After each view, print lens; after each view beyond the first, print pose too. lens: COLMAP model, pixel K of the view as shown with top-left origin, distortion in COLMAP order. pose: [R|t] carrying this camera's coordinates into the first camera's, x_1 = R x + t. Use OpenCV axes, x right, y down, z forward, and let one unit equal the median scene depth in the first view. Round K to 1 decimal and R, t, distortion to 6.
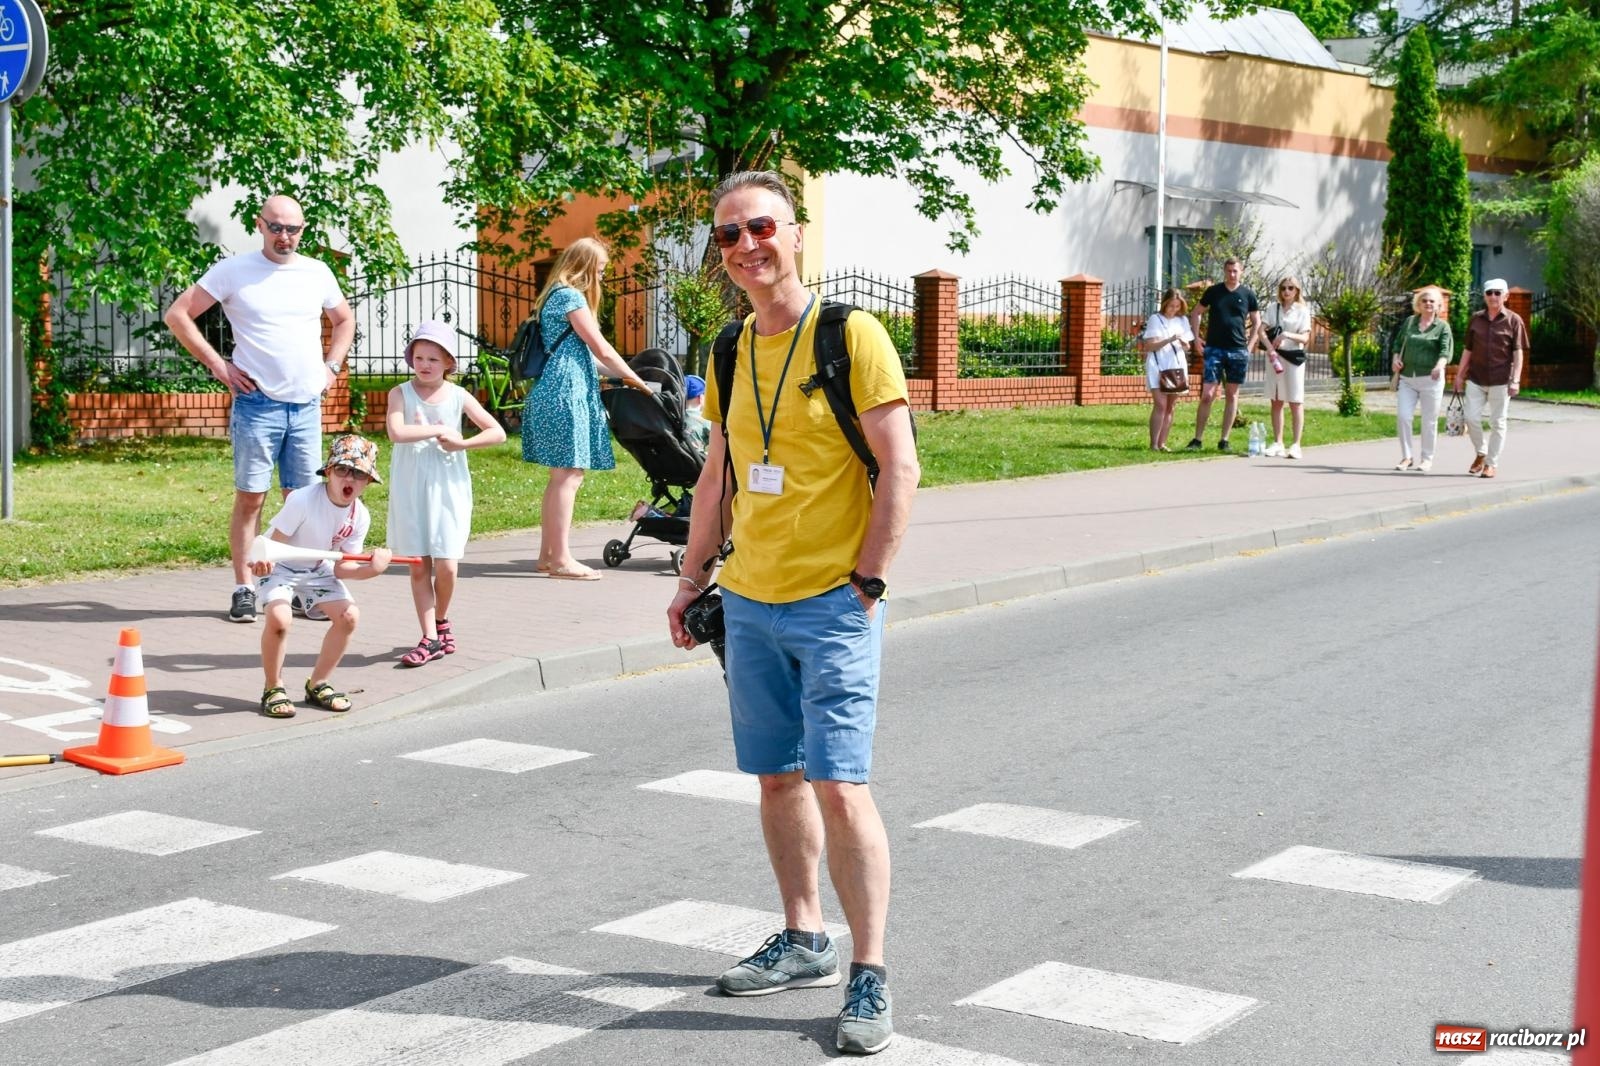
lens RADIAL K [[2425.2, 0, 800.0], [0, 2425.2, 533.0], [0, 0, 1]] dist [-0.002157, 0.034353]
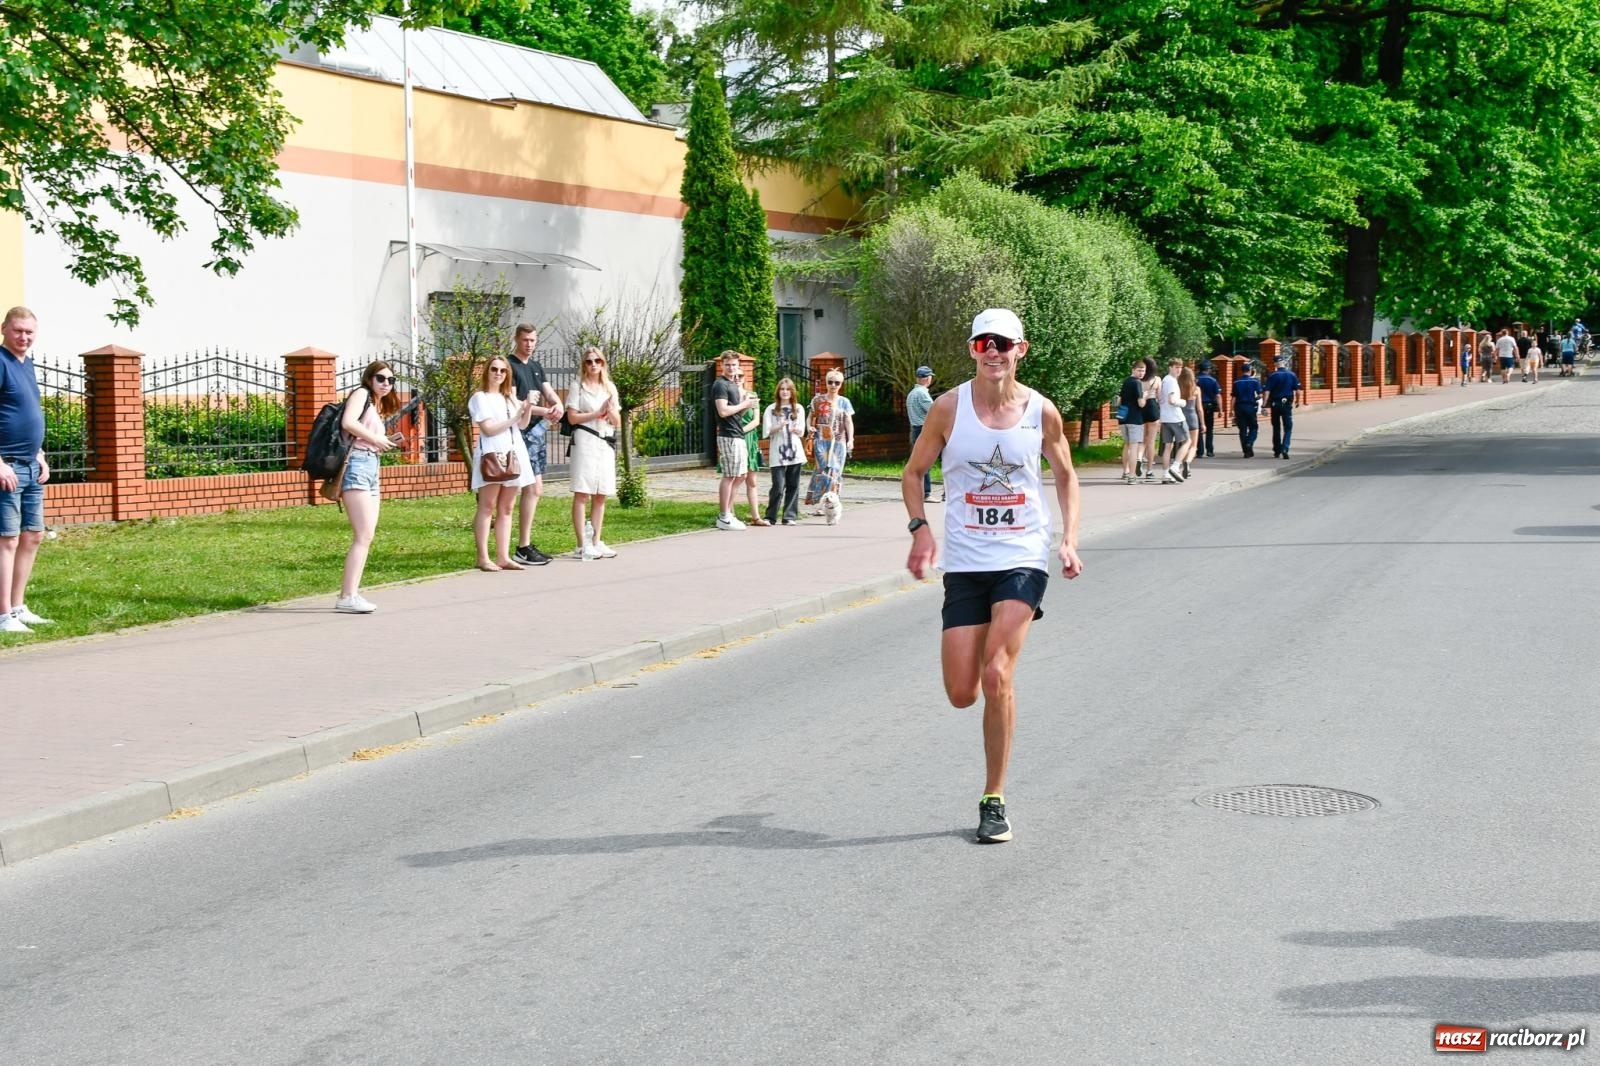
lens RADIAL K [[2425.2, 0, 800.0], [0, 2425.2, 533.0], [0, 0, 1]] dist [-0.002157, 0.034353]
pose [[0.966391, -0.039157, 0.254076, 0.066542], [0.046579, 0.998644, -0.023260, -0.016298], [-0.252821, 0.034313, 0.966905, 0.158272]]
